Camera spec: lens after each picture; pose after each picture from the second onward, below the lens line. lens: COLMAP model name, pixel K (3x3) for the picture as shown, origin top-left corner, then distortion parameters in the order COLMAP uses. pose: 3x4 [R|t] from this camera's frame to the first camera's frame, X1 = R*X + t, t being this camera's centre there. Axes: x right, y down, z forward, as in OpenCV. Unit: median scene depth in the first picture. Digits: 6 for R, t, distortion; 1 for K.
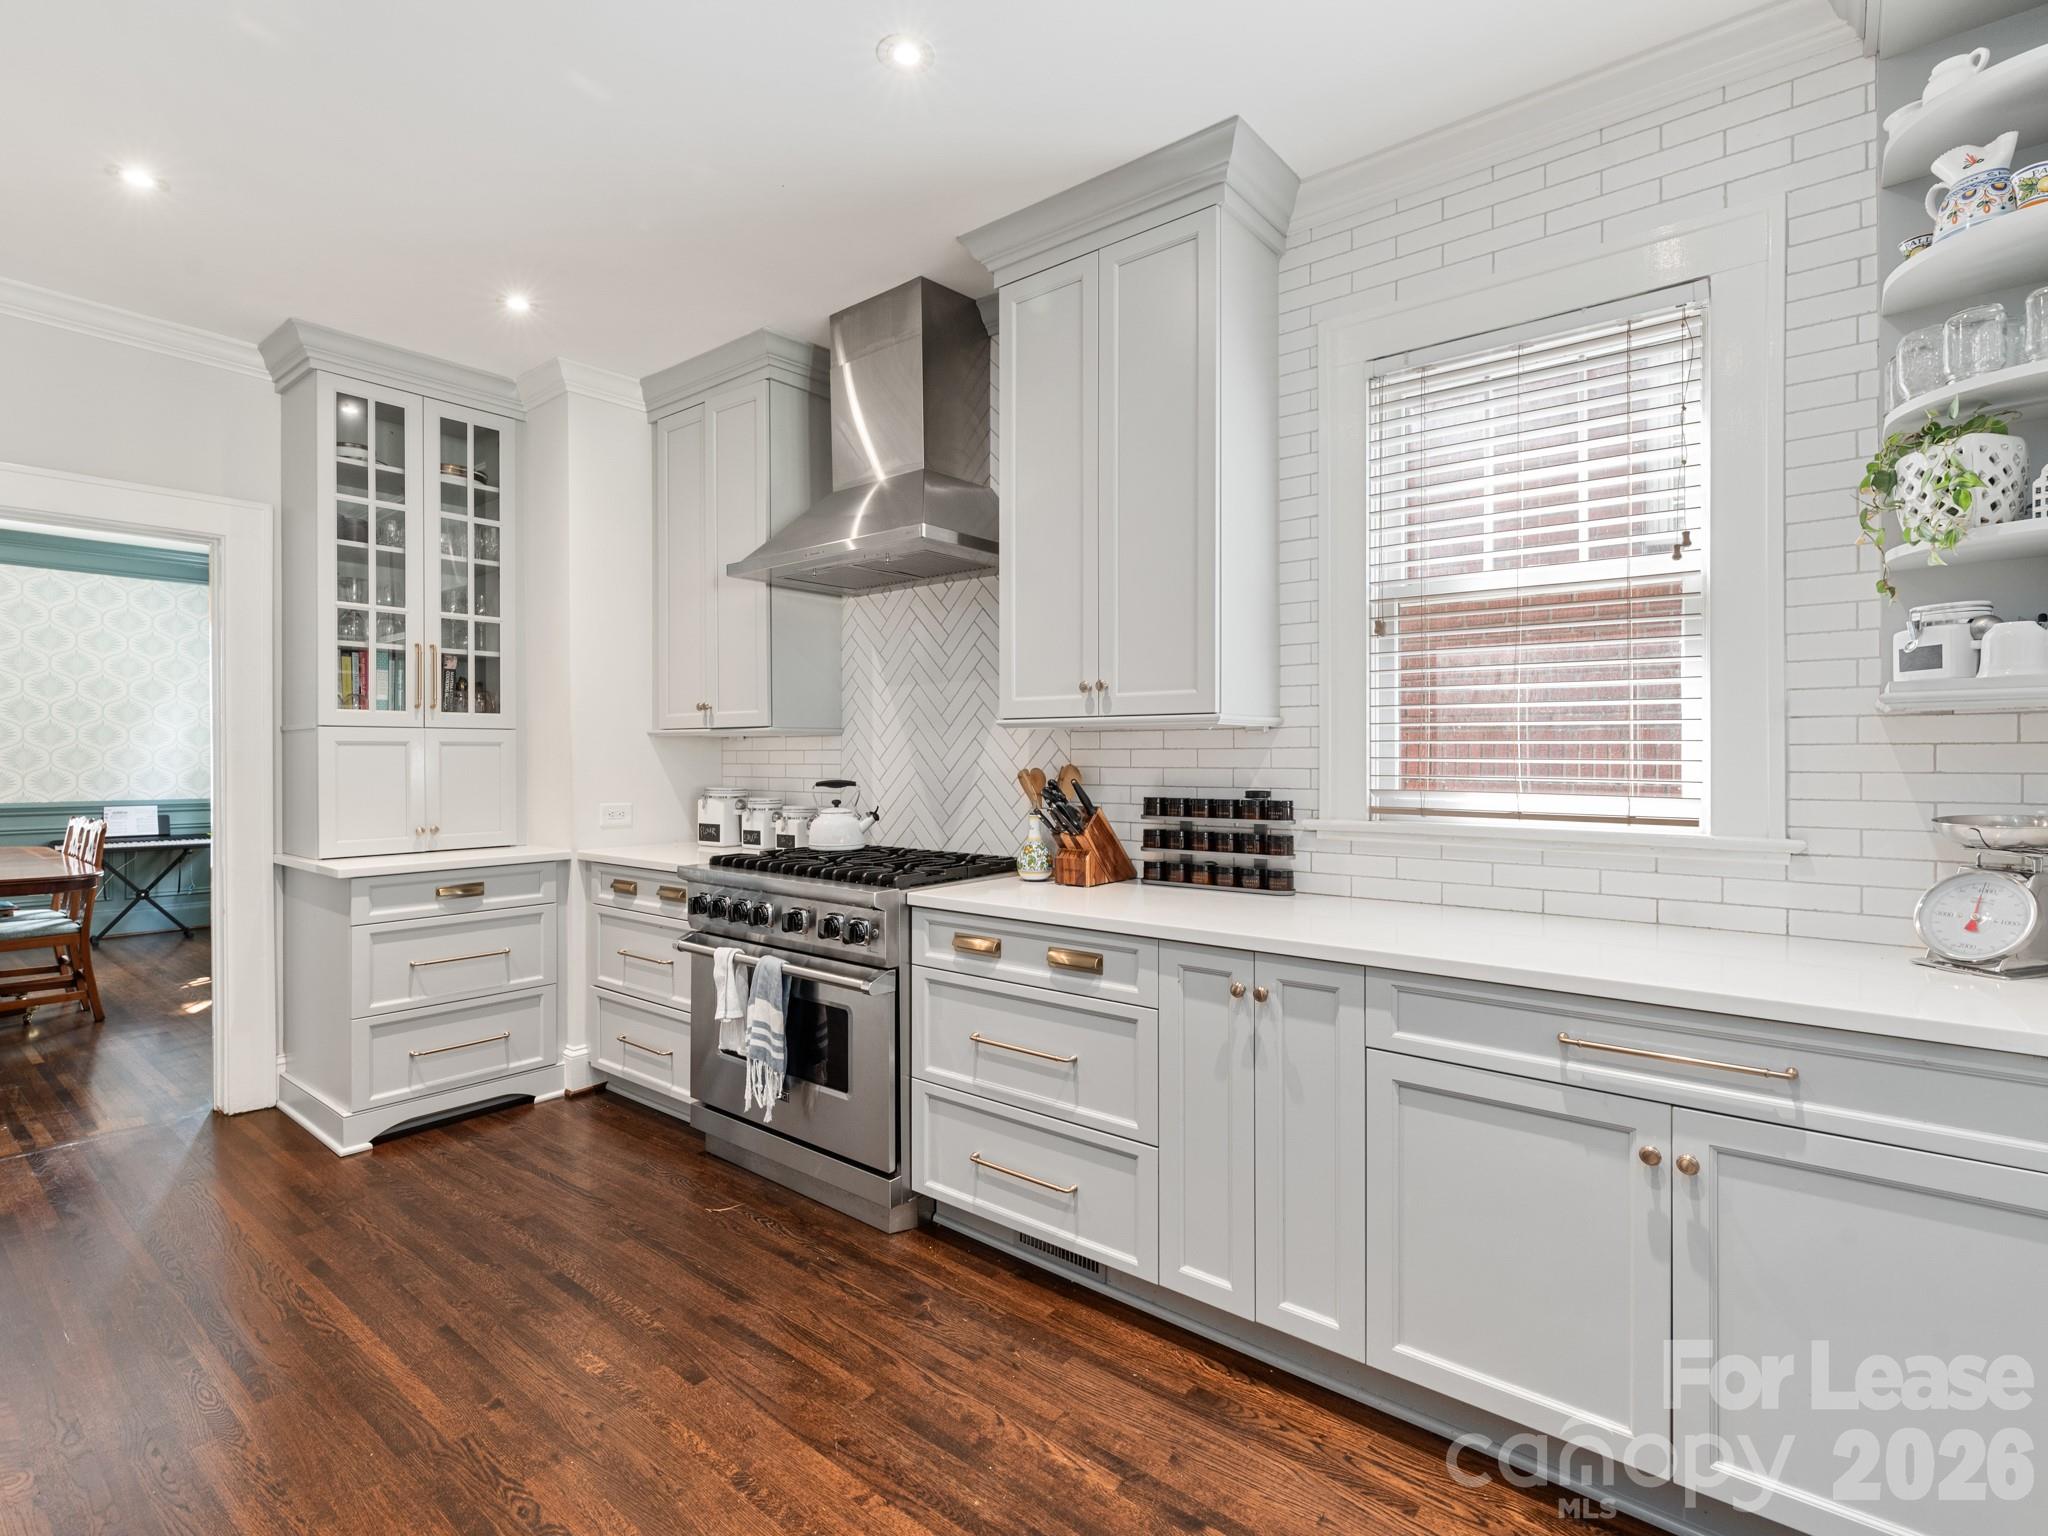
lens RADIAL K [[994.2, 0, 1033.6], [0, 994.2, 759.0], [0, 0, 1]] dist [0.000573, 0.000085]
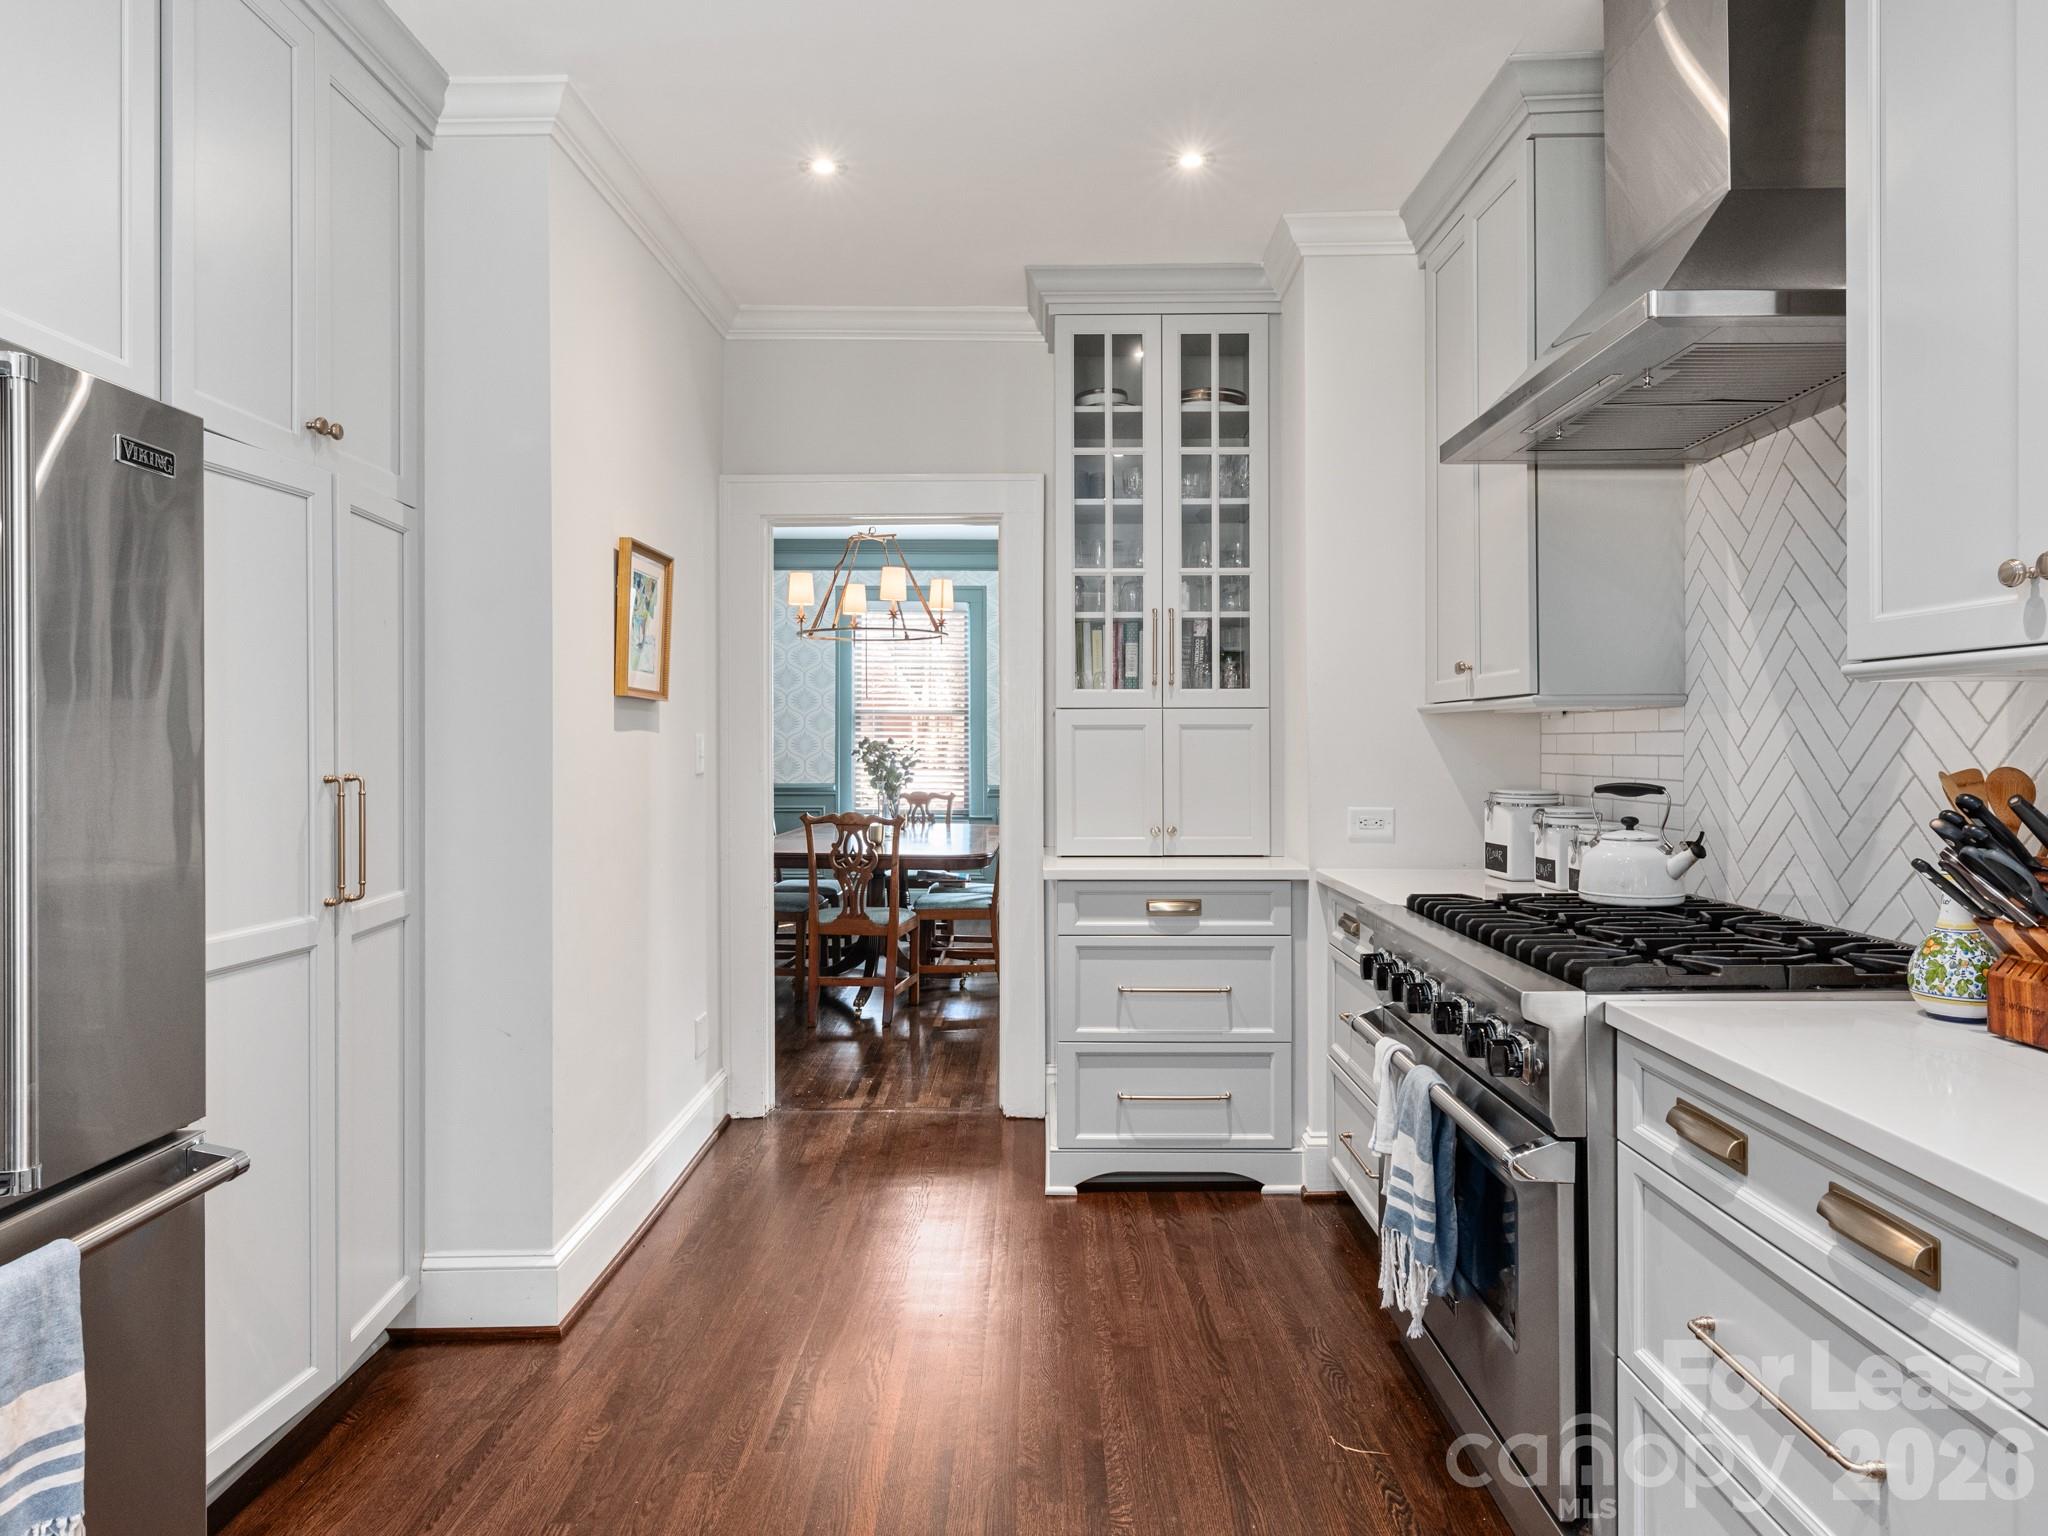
lens RADIAL K [[1255.7, 0, 1029.5], [0, 1255.7, 741.0], [0, 0, 1]] dist [0.003419, -0.003212]
pose [[0.622388, -0.001531, -0.782708, 0.156117], [-0.002080, 0.999991, -0.003610, 0.000111], [0.782706, 0.003875, 0.622379, 0.267017]]
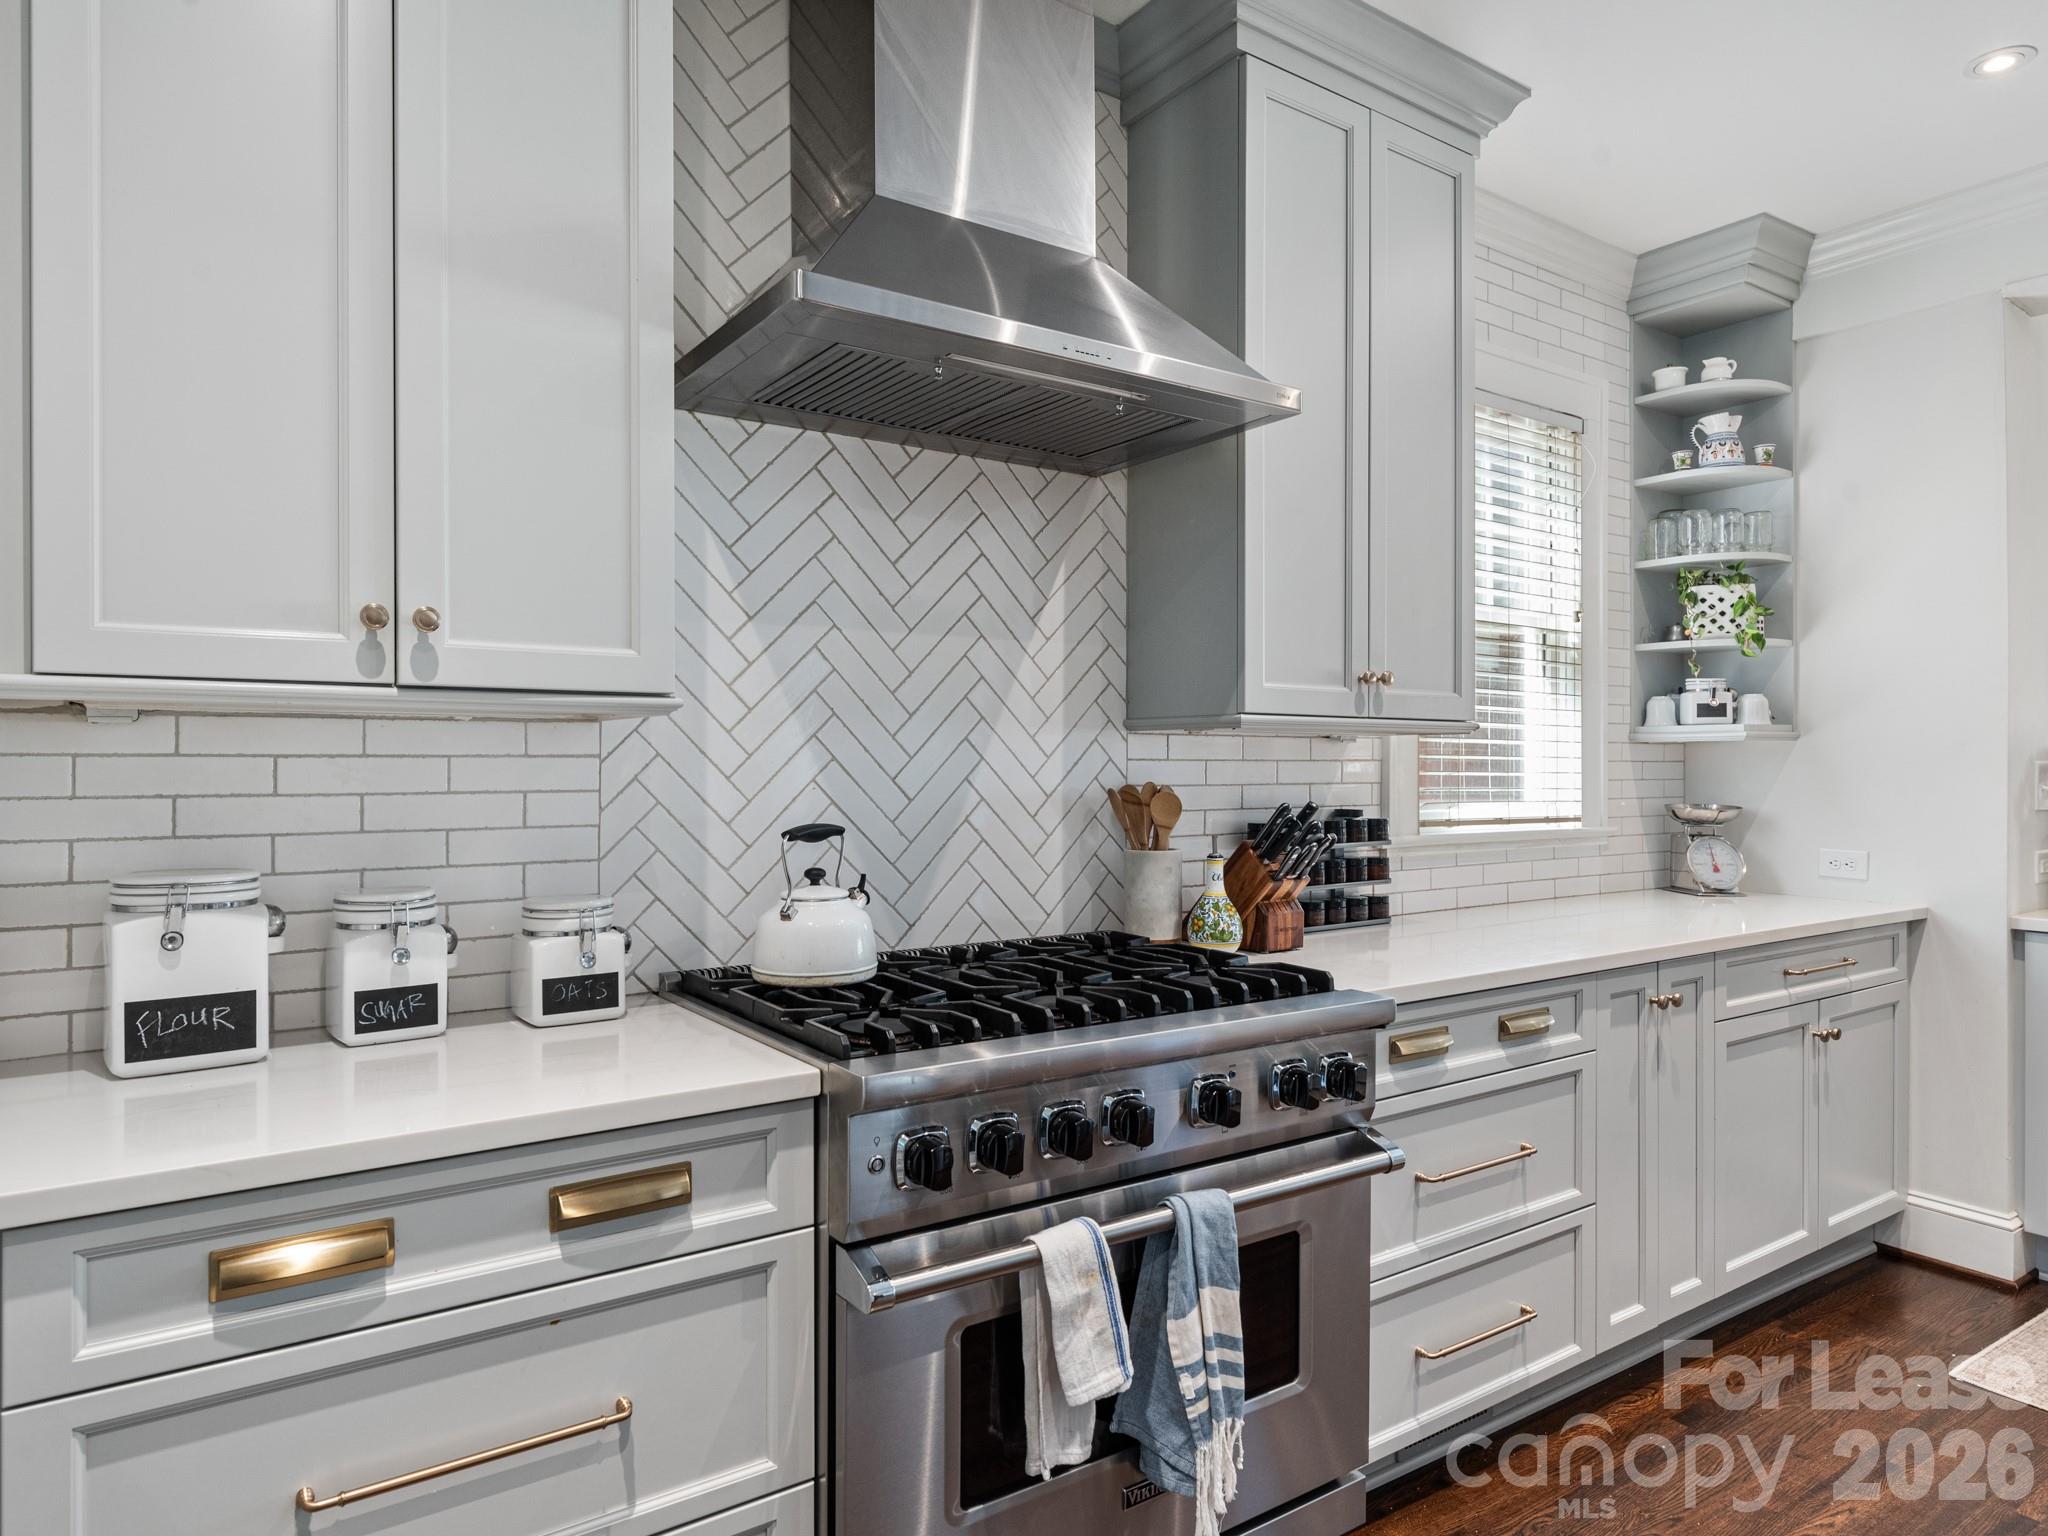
lens RADIAL K [[1250.8, 0, 1021.8], [0, 1250.8, 762.1], [0, 0, 1]] dist [0.002274, 0.000821]
pose [[0.287925, 0.005221, 0.957639, -0.707253], [0.003971, 0.999970, -0.006646, -0.002659], [-0.957645, 0.005717, 0.287895, 0.741750]]
